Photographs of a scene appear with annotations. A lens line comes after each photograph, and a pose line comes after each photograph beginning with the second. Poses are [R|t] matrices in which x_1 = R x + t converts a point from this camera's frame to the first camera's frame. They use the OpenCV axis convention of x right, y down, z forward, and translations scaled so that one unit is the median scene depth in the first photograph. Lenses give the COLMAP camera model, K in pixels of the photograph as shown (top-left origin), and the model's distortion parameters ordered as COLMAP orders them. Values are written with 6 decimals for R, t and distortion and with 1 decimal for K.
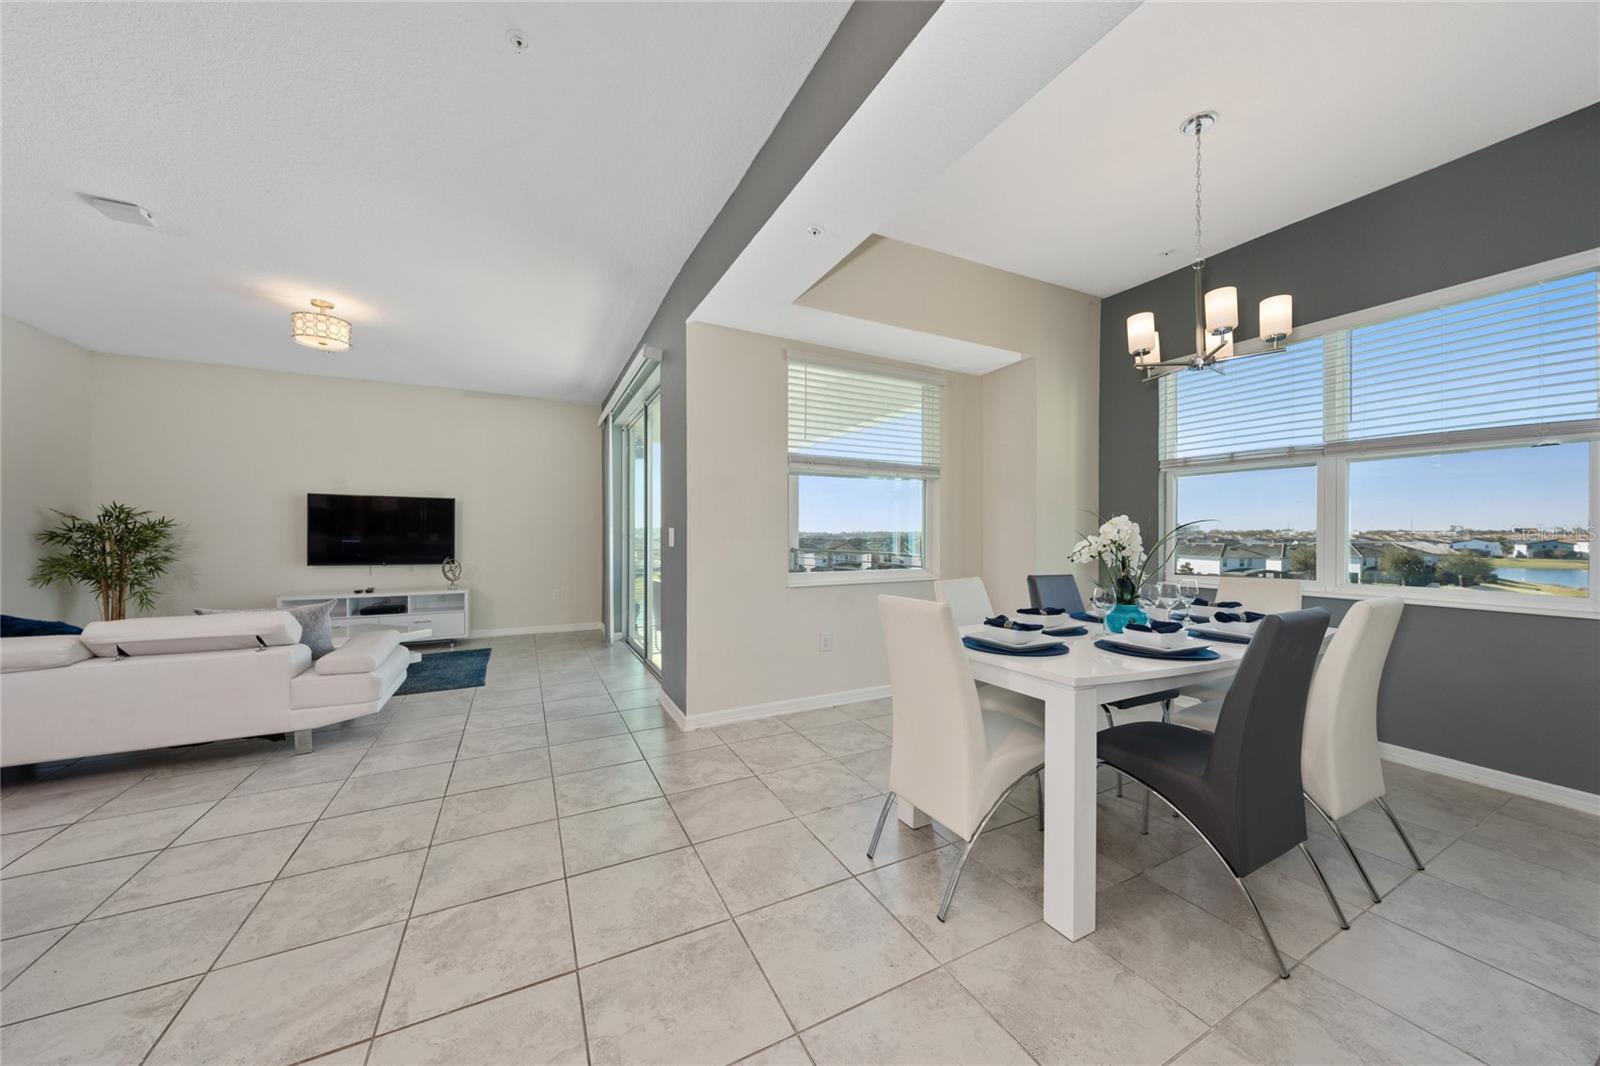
lens RADIAL K [[546.6, 0, 804.1], [0, 546.6, 531.5], [0, 0, 1]] dist [0.003390, -0.000046]
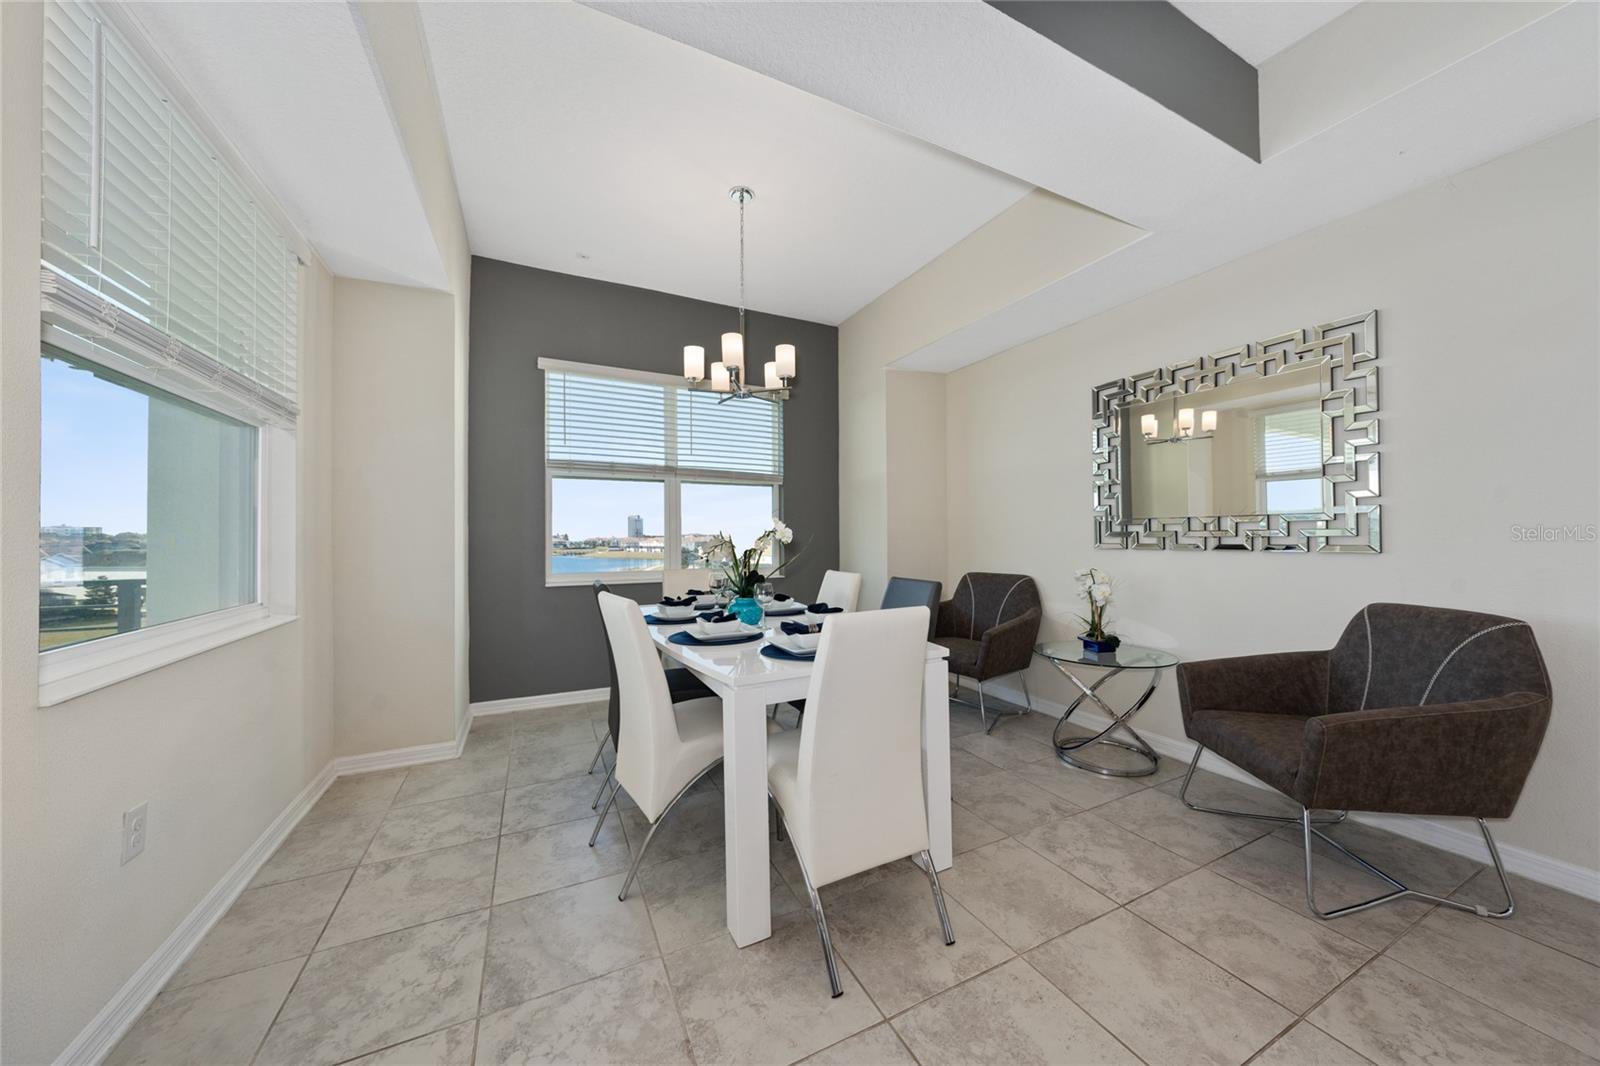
lens RADIAL K [[546.6, 0, 793.4], [0, 546.6, 530.5], [0, 0, 1]] dist [0.003390, -0.000046]
pose [[0.028565, 0.009110, 0.999550, -0.246911], [-0.000209, 0.999958, -0.009108, 0.004581], [-0.999592, 0.000052, 0.028566, 0.439414]]
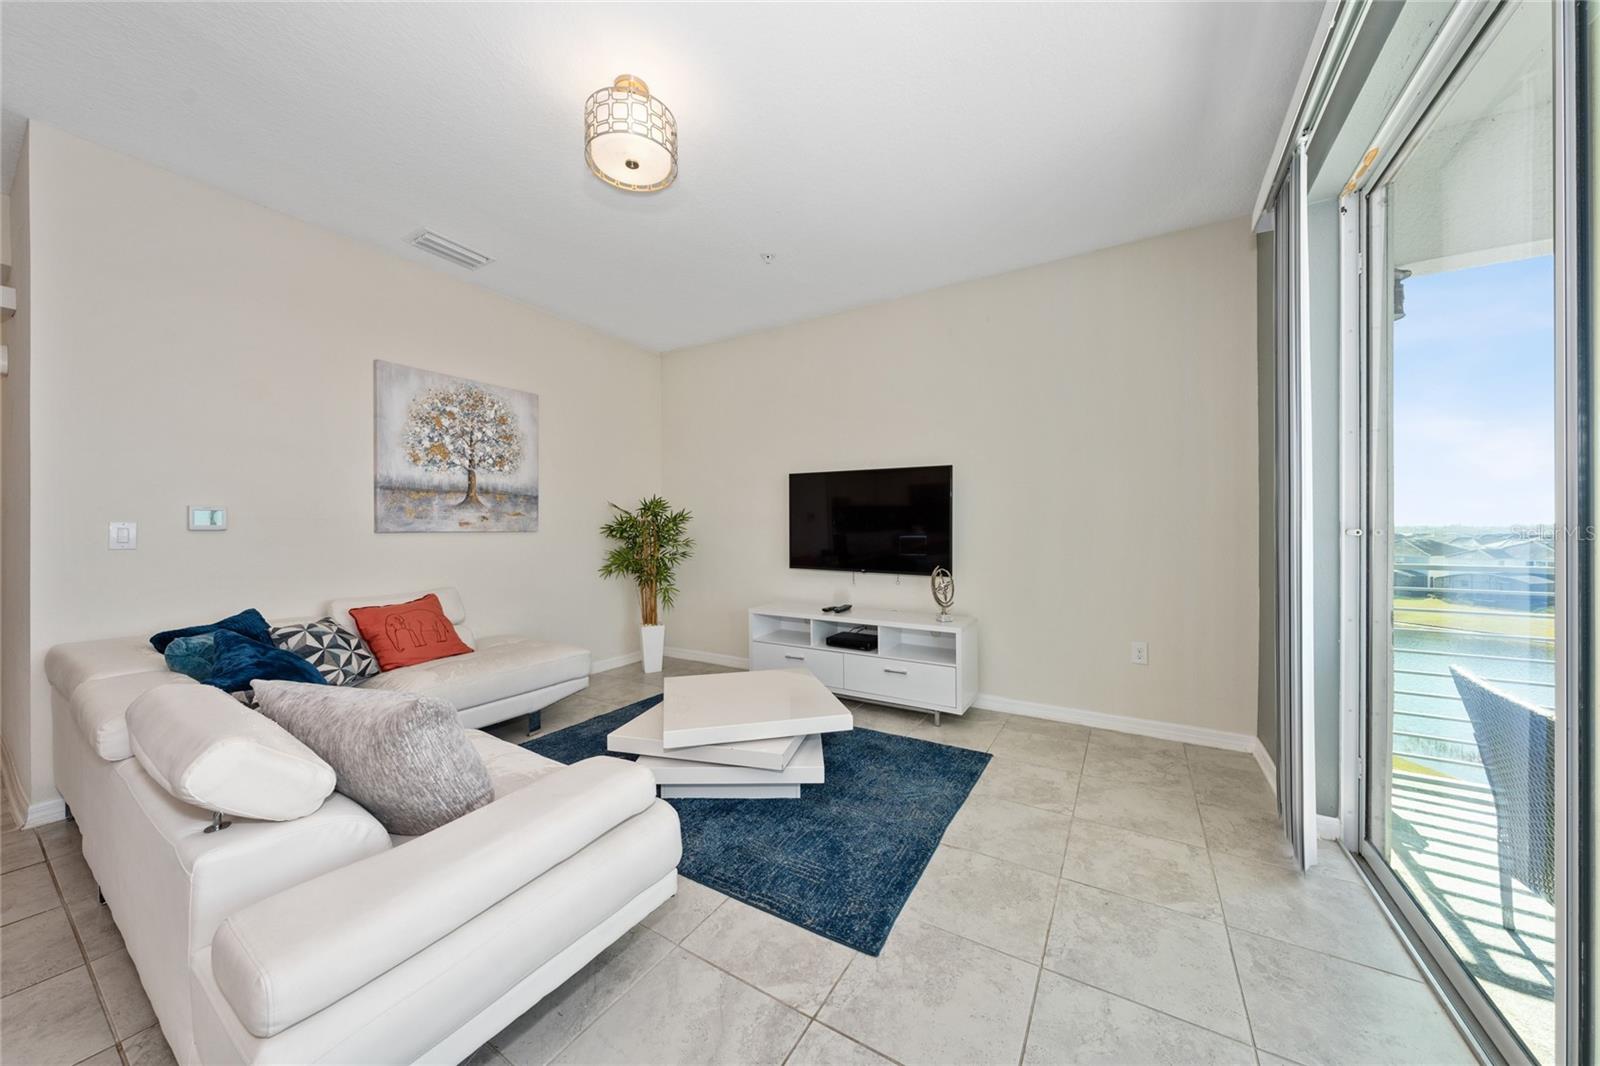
lens RADIAL K [[546.6, 0, 790.9], [0, 546.6, 531.1], [0, 0, 1]] dist [0.003390, -0.000046]
pose [[0.510453, 0.000205, -0.859906, -0.279334], [0.007118, 0.999965, 0.004464, 0.007740], [0.859876, -0.008400, 0.510433, 0.696512]]
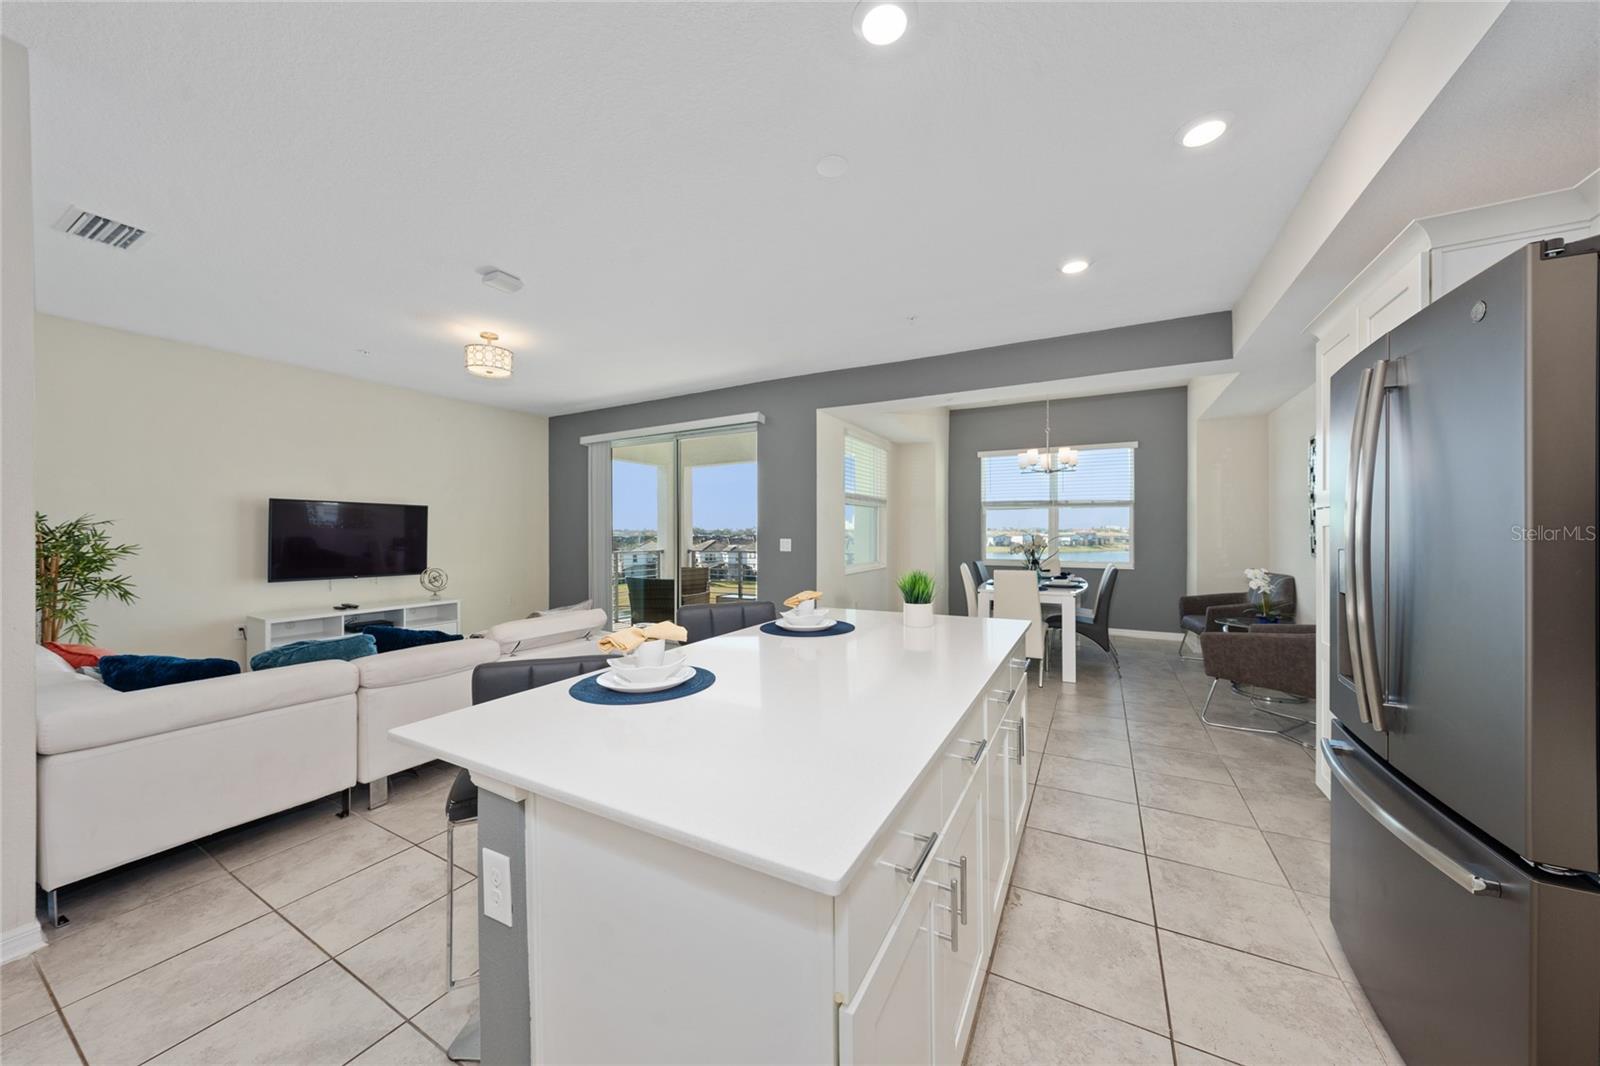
lens RADIAL K [[546.6, 0, 796.0], [0, 546.6, 536.0], [0, 0, 1]] dist [0.003390, -0.000046]
pose [[0.829058, -0.005975, 0.559130, -0.803047], [-0.002256, 0.999899, 0.014030, -0.027899], [-0.559157, -0.012893, 0.828961, -0.198603]]
